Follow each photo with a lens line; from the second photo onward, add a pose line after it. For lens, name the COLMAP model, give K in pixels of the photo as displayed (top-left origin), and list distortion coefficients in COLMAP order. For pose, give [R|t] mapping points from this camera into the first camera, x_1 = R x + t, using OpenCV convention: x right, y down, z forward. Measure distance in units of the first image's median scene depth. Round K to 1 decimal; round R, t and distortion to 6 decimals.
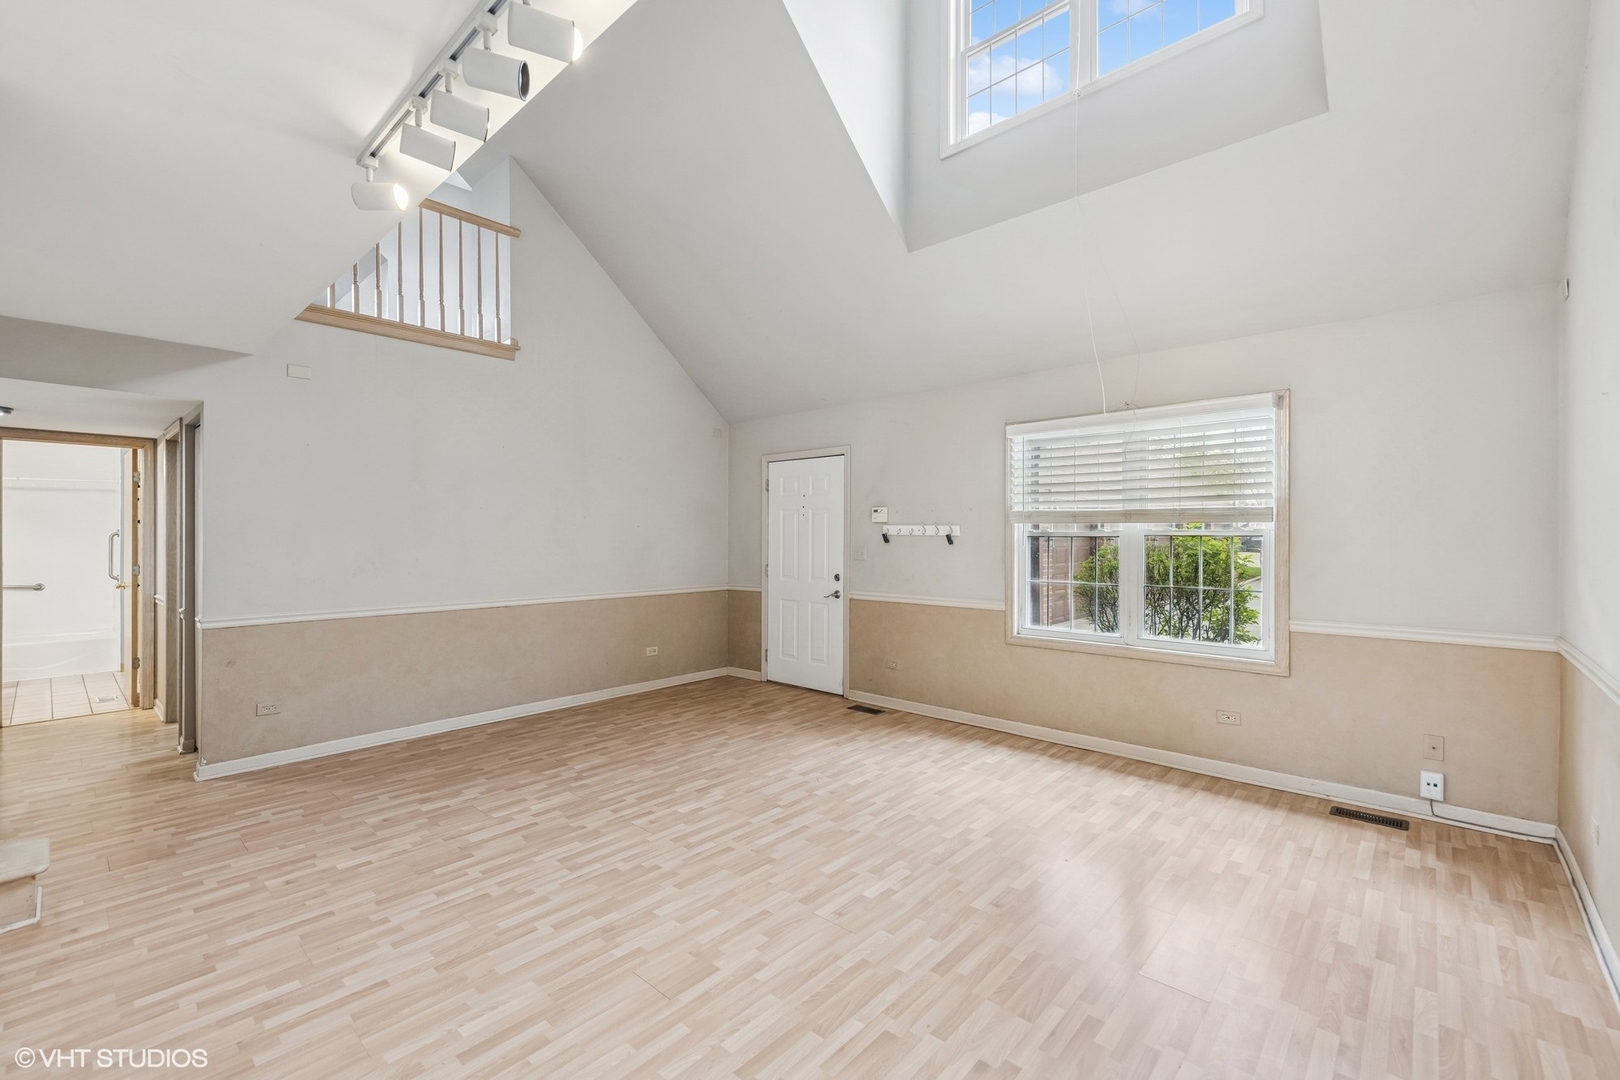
lens RADIAL K [[684.6, 0, 799.6], [0, 684.6, 536.0], [0, 0, 1]] dist [0.005946, -0.000339]
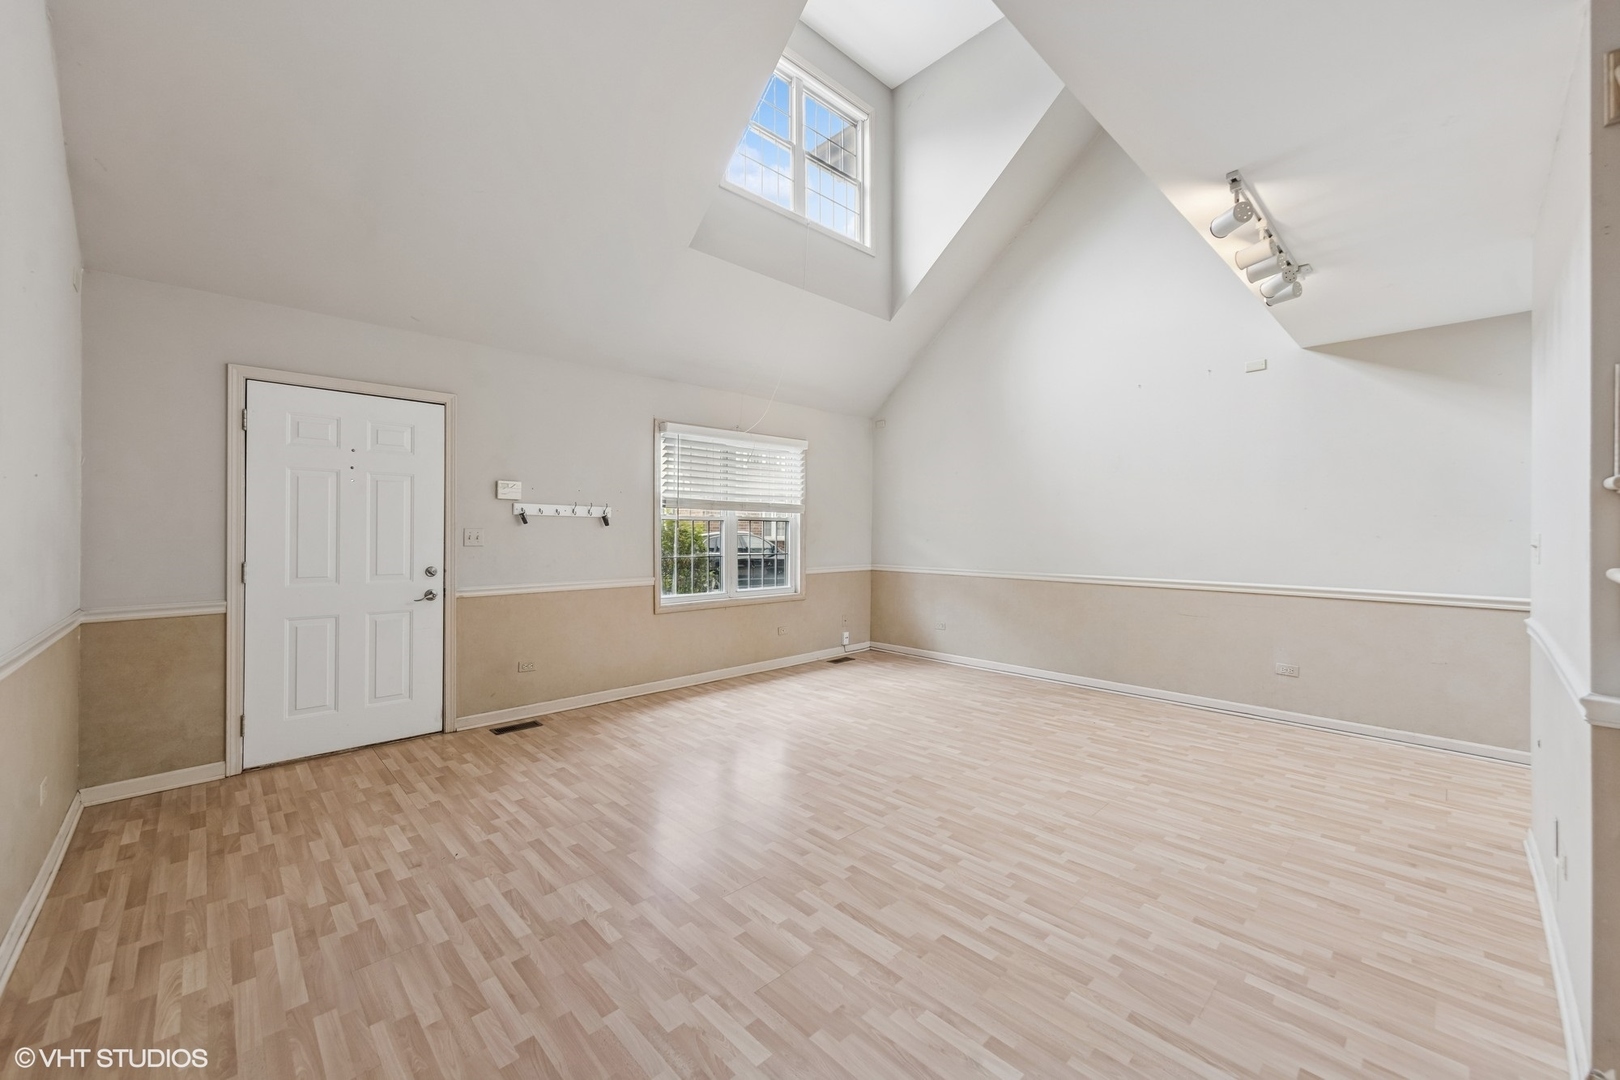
lens RADIAL K [[630.0, 0, 810.0], [0, 630.0, 540.0], [0, 0, 1]] dist [0.002971, 0.000109]
pose [[0.056167, -0.012200, 0.998347, -0.837254], [-0.002247, 0.999921, 0.012346, 0.025622], [-0.998419, -0.002936, 0.056135, 0.804395]]
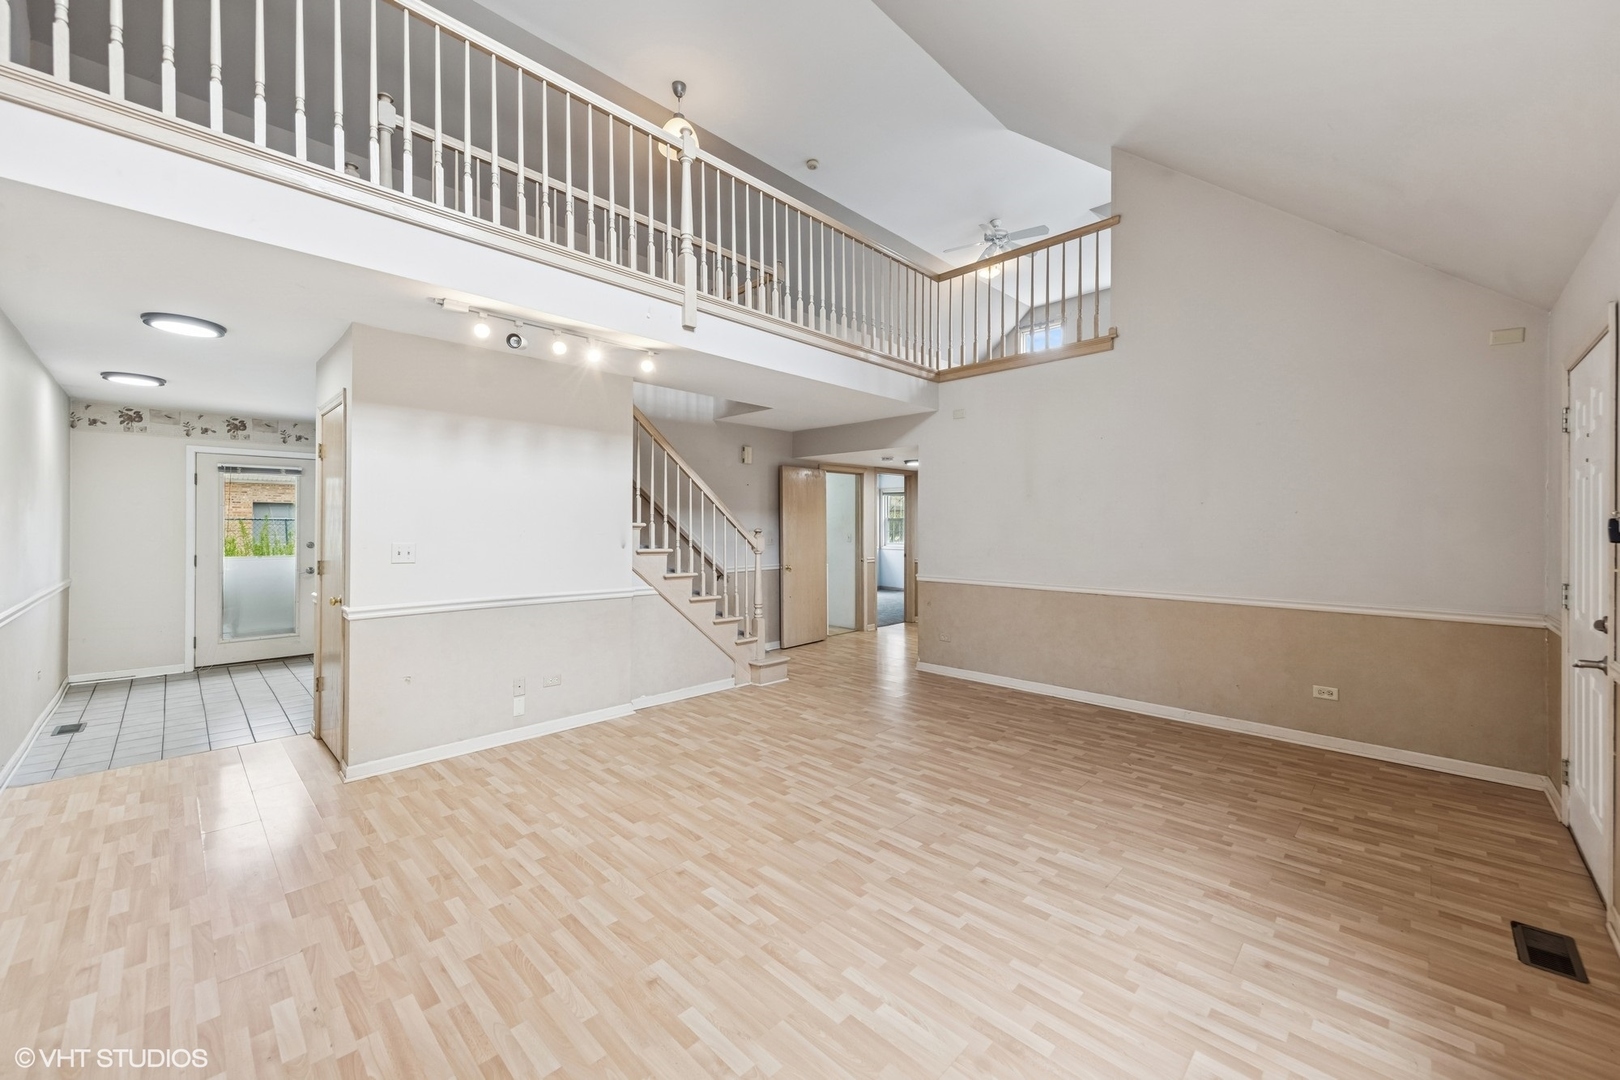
lens RADIAL K [[619.4, 0, 816.2], [0, 619.4, 524.0], [0, 0, 1]] dist [0.003325, 0.000036]
pose [[-0.023255, -0.002631, -0.999726, 0.634759], [0.000173, 0.999997, -0.002636, 0.000550], [0.999730, -0.000234, -0.023254, 0.756854]]
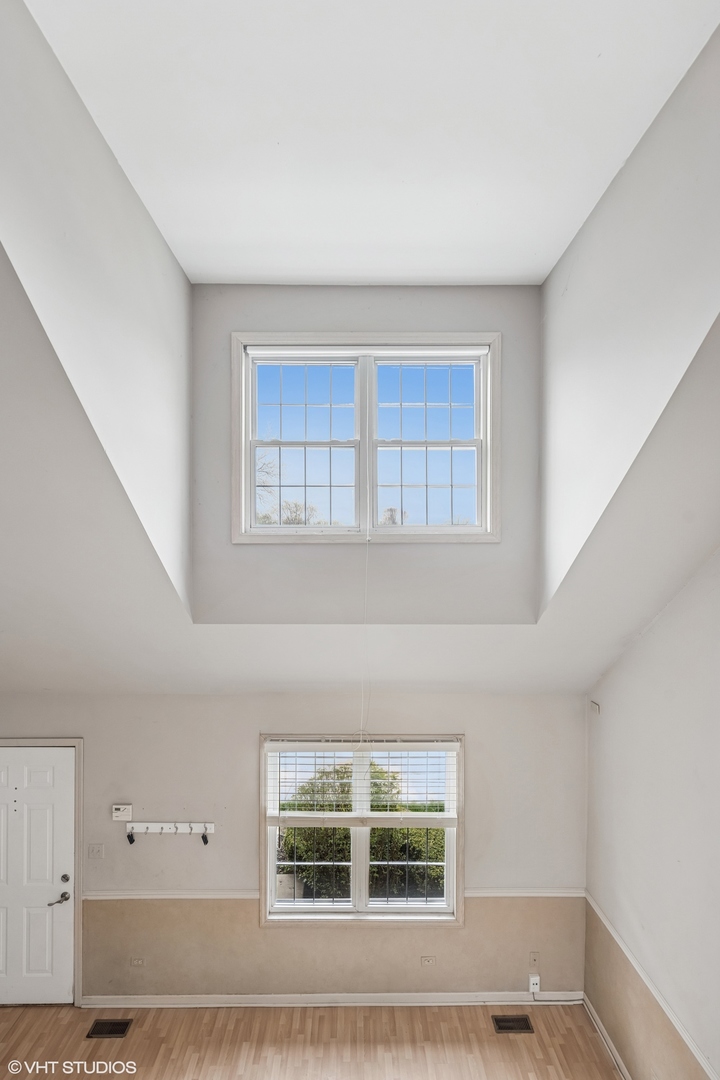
lens RADIAL K [[465.8, 0, 360.3], [0, 465.8, 569.4], [0, 0, 1]] dist [0.004666, 0.000119]
pose [[0.726324, -0.006108, 0.687326, -0.125113], [-0.000987, 0.999950, 0.009929, -0.520128], [-0.687352, -0.007891, 0.726282, 0.383366]]
